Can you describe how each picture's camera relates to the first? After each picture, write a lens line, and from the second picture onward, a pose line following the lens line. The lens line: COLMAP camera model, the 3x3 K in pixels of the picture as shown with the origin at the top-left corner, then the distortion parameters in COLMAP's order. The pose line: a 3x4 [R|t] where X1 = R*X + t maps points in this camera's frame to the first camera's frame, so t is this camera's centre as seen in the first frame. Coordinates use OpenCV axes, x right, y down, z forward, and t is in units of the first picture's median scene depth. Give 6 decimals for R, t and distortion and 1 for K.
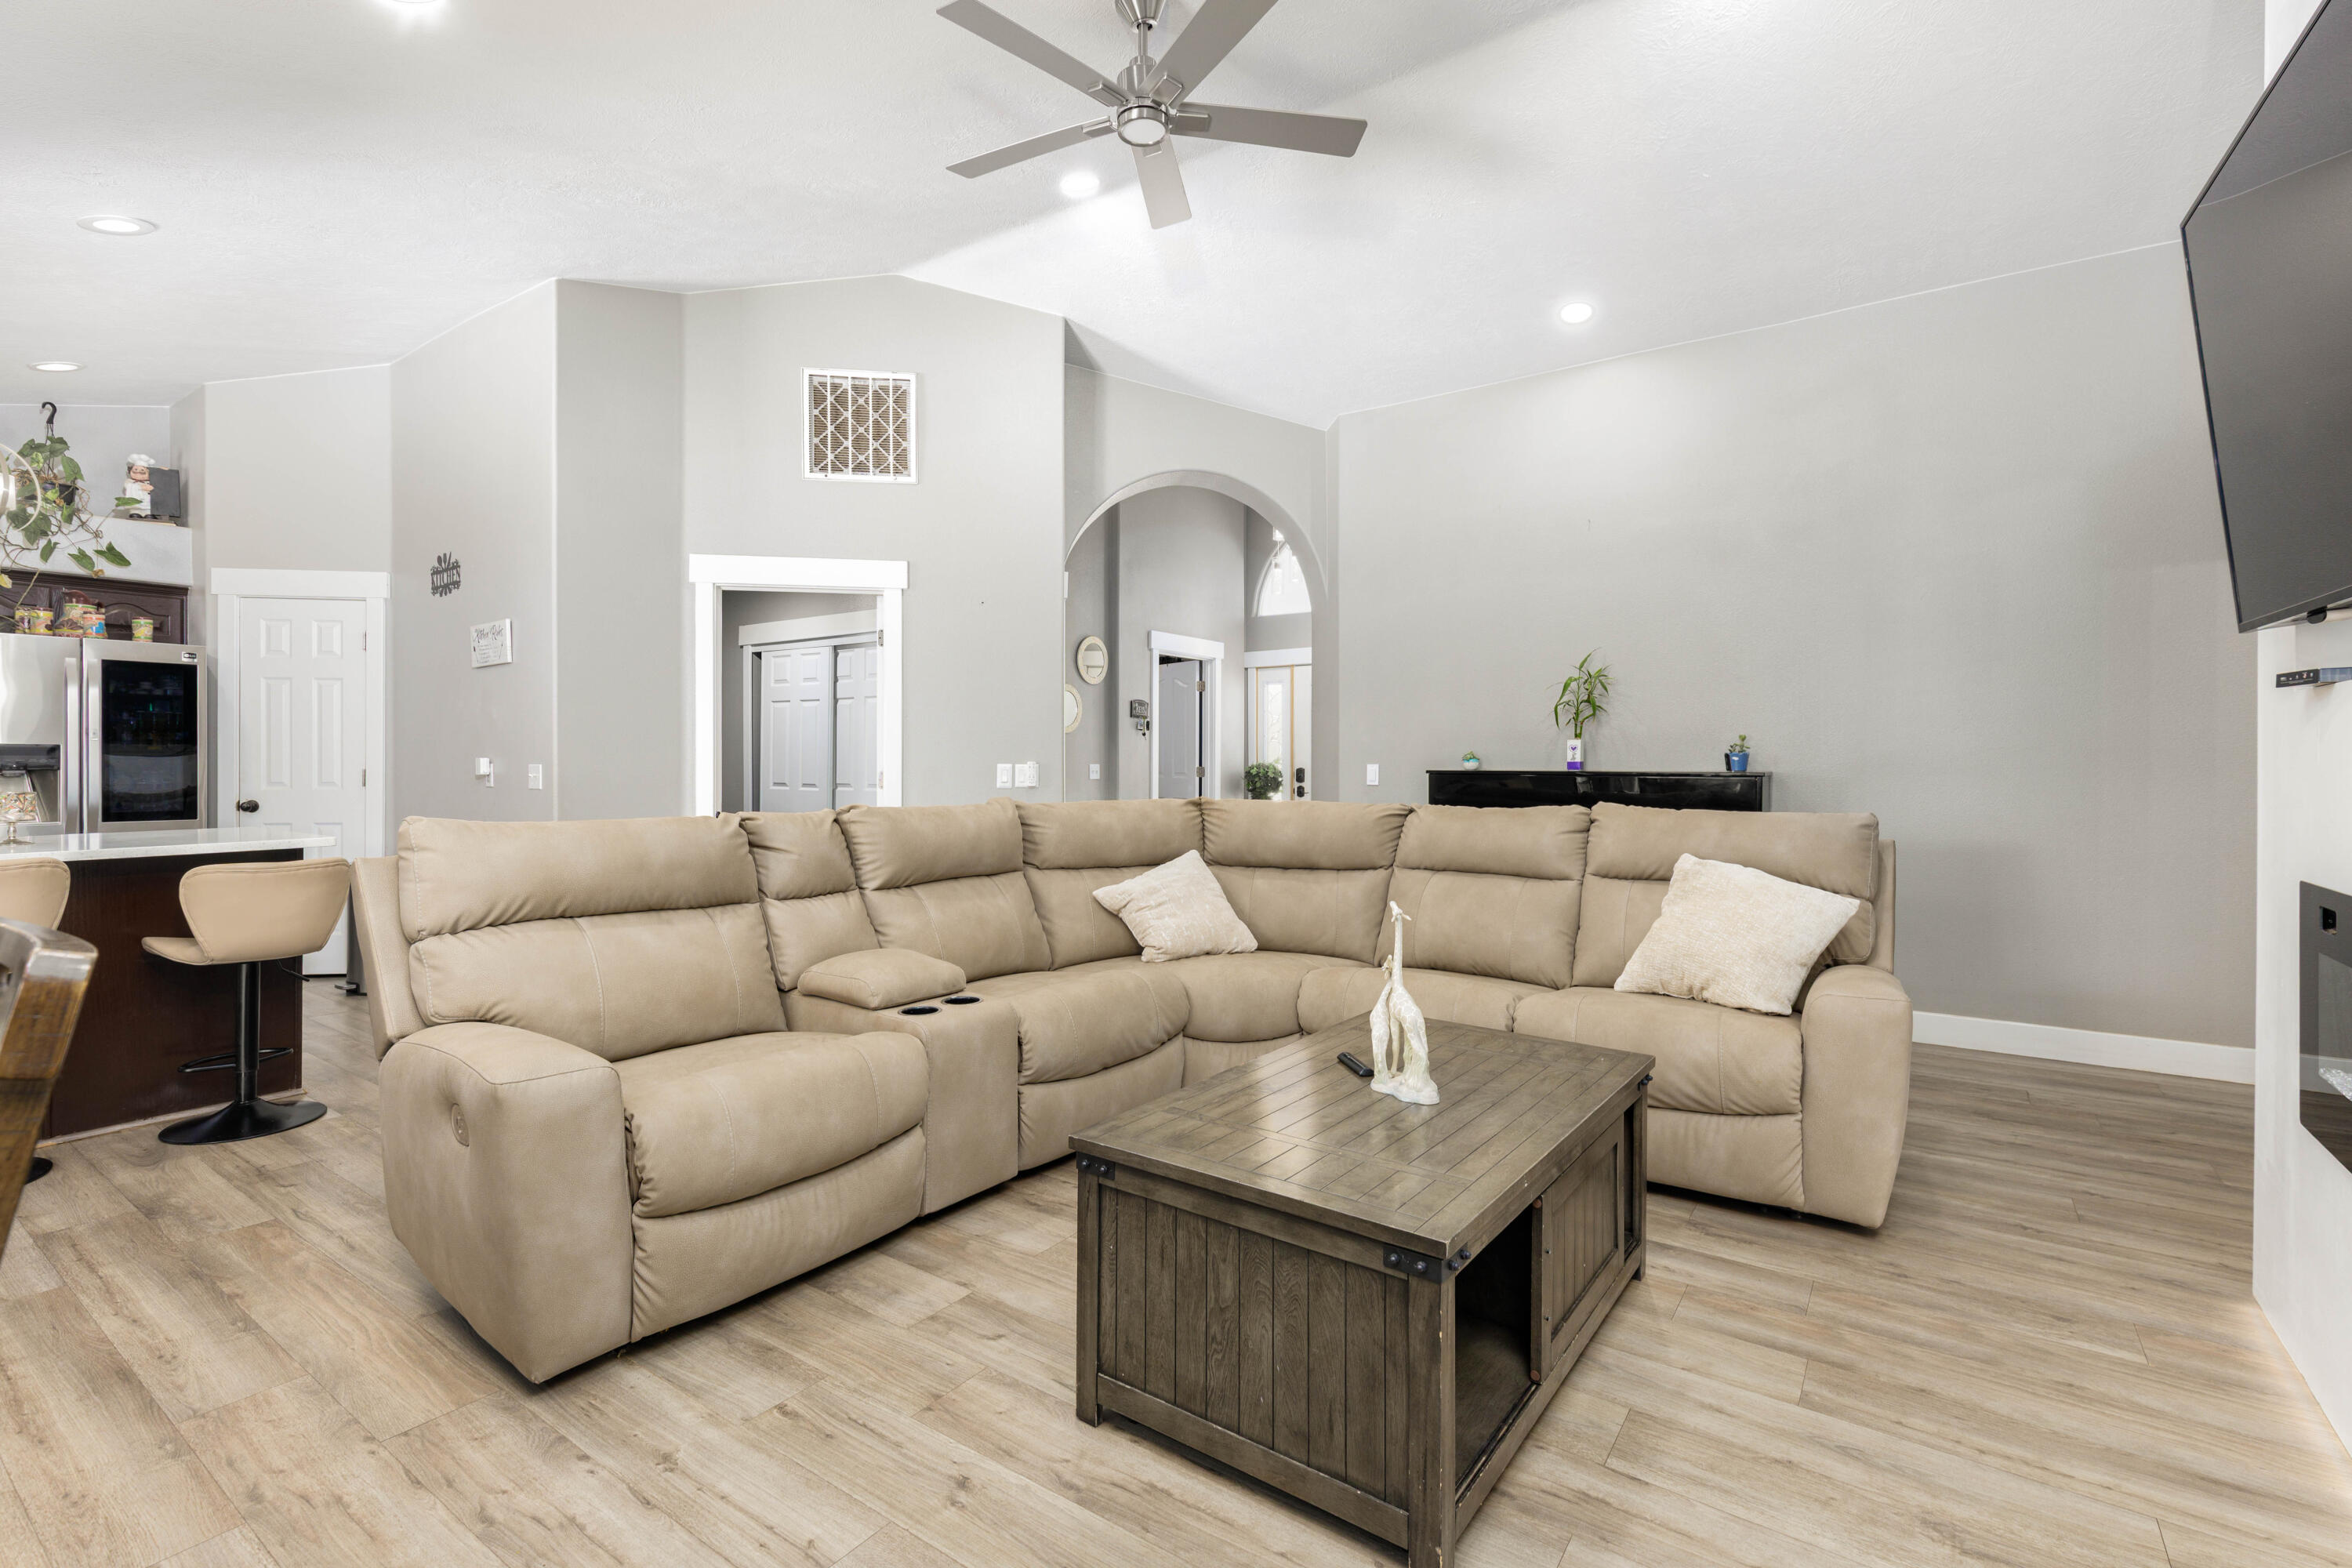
lens RADIAL K [[1049.5, 0, 1179.9], [0, 1049.5, 773.6], [0, 0, 1]] dist [0.002051, 0.000149]
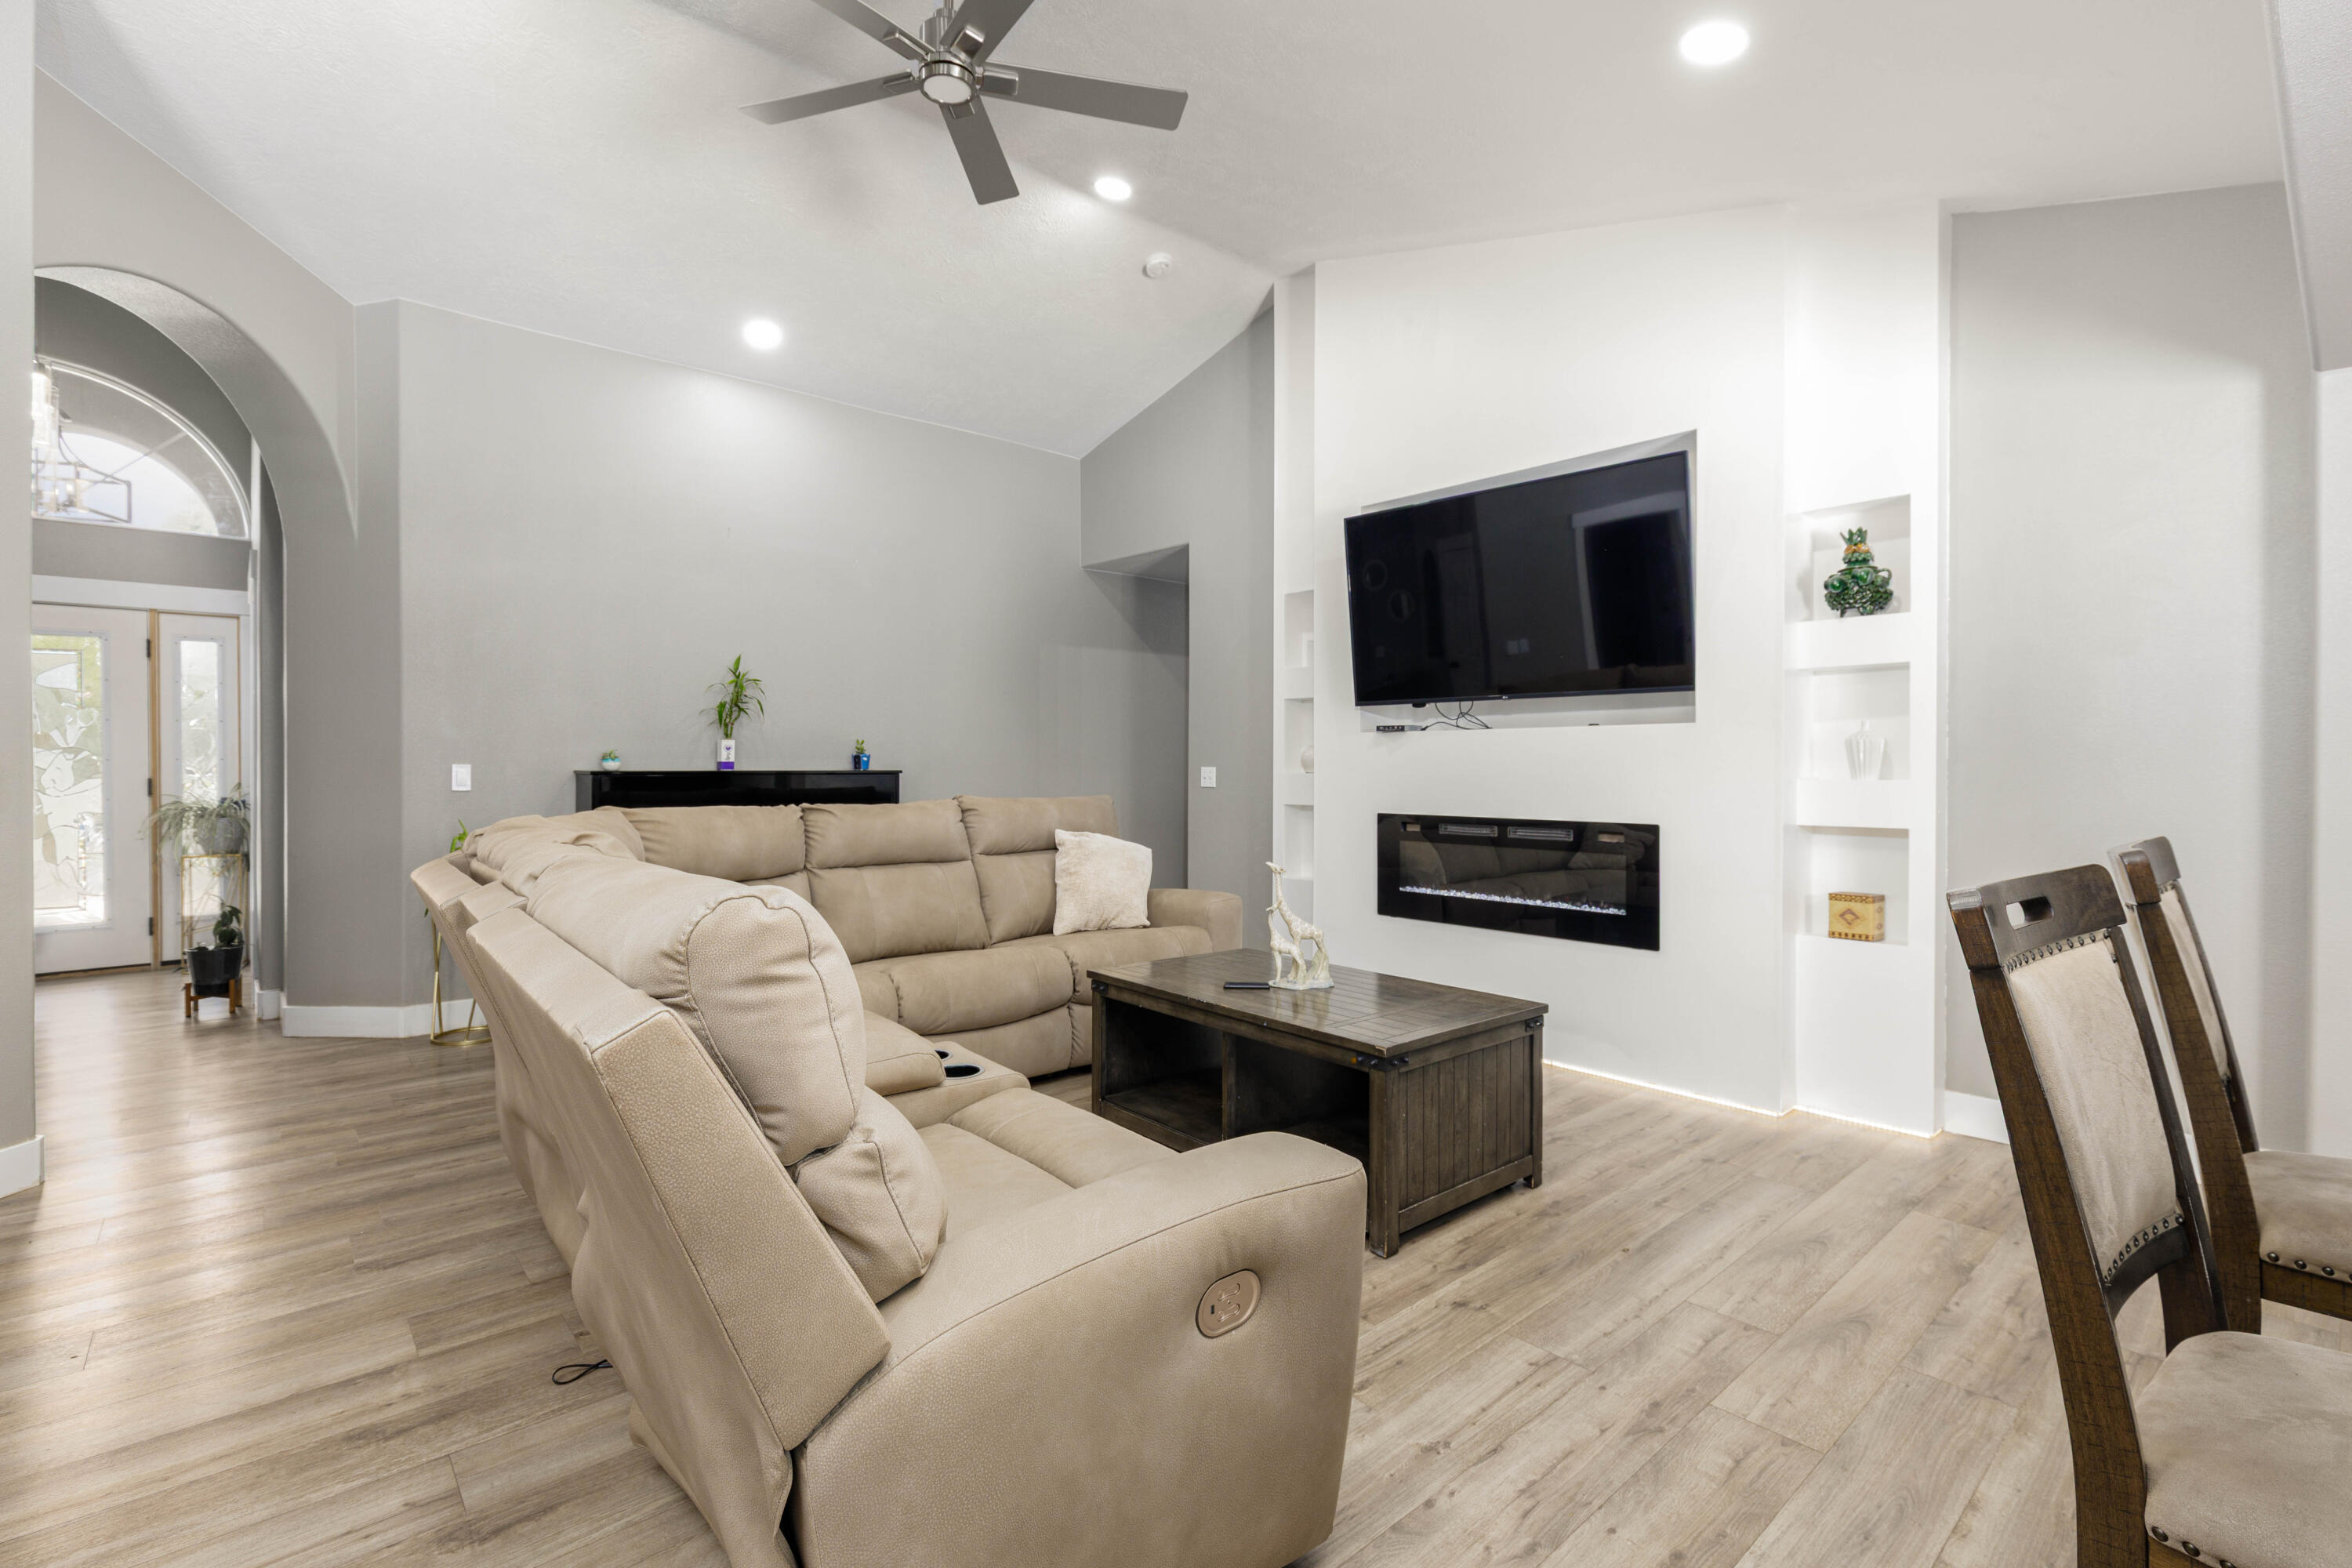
lens RADIAL K [[1049.5, 0, 1169.1], [0, 1049.5, 760.5], [0, 0, 1]] dist [0.002051, 0.000149]
pose [[0.243684, -0.000644, 0.969855, -1.007175], [0.008516, 0.999963, -0.001476, -0.013734], [-0.969817, 0.008619, 0.243680, 0.646548]]
